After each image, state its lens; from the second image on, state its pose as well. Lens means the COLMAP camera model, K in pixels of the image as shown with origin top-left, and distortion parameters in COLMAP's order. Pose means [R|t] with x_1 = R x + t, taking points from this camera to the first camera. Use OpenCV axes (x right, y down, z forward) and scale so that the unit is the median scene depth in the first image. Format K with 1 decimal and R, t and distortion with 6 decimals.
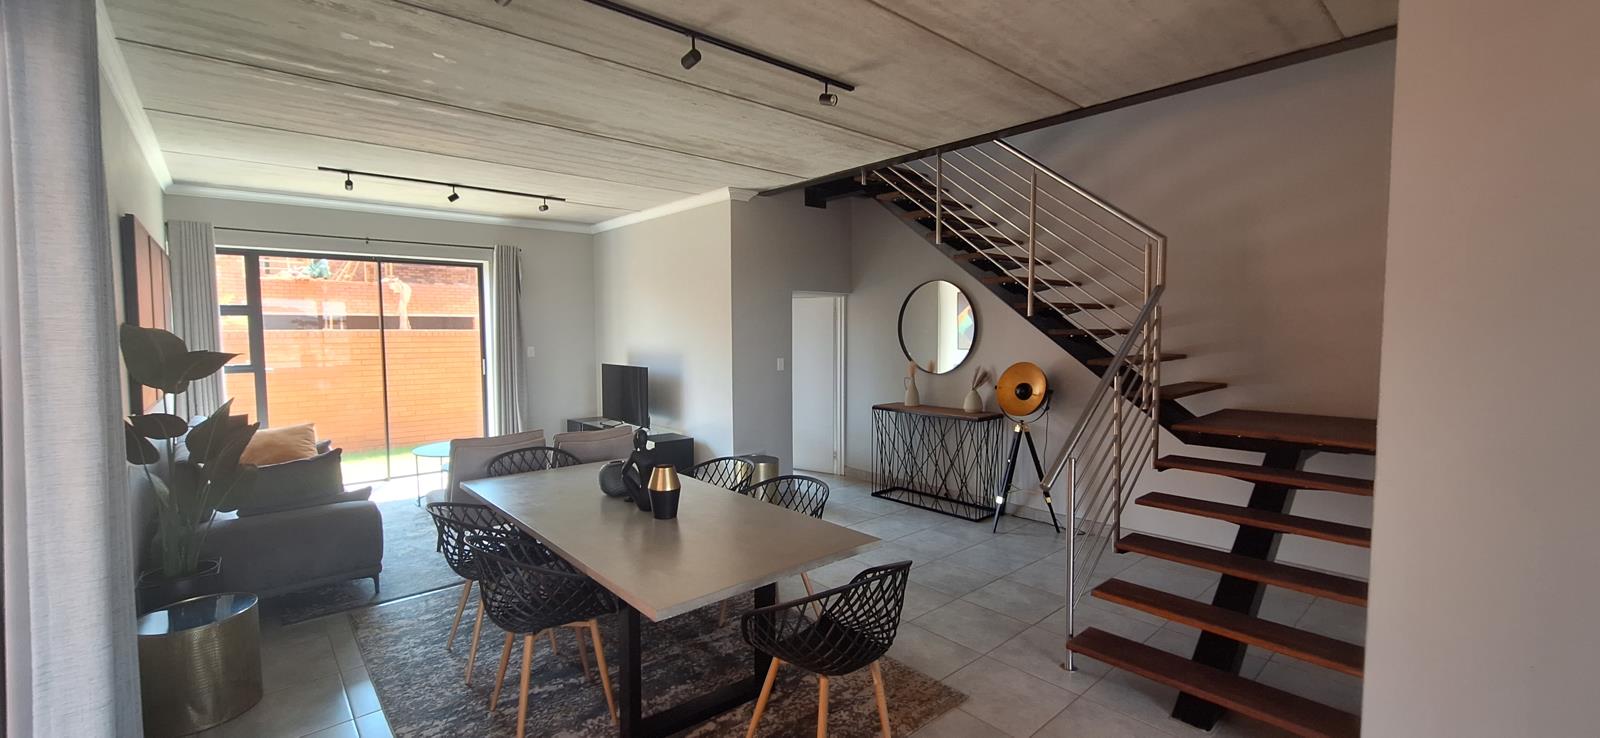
lens RADIAL K [[642.3, 0, 784.0], [0, 642.3, 369.4], [0, 0, 1]] dist [-0.016950, 0.000058]
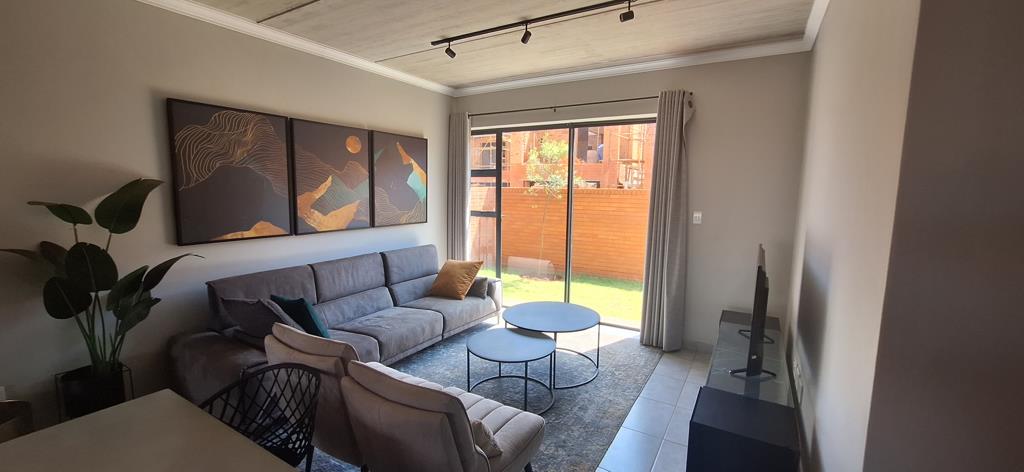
lens RADIAL K [[411.0, 0, 501.8], [0, 411.0, 236.3], [0, 0, 1]] dist [-0.016950, 0.000058]
pose [[0.305348, 0.119893, -0.944663, 0.038977], [-0.075995, 0.991946, 0.101330, -0.054711], [0.949203, 0.040849, 0.312000, 0.848442]]
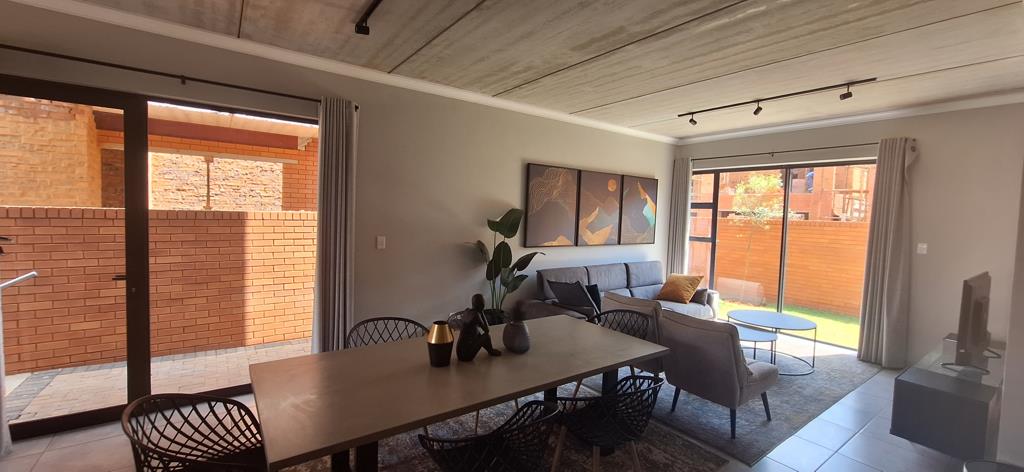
lens RADIAL K [[405.3, 0, 521.3], [0, 405.3, 232.2], [0, 0, 1]] dist [-0.016622, 0.008180]
pose [[-0.072673, 0.051633, -0.996018, 0.313789], [-0.095642, 0.993696, 0.058491, -0.042134], [0.992759, 0.099512, -0.067276, 0.659871]]
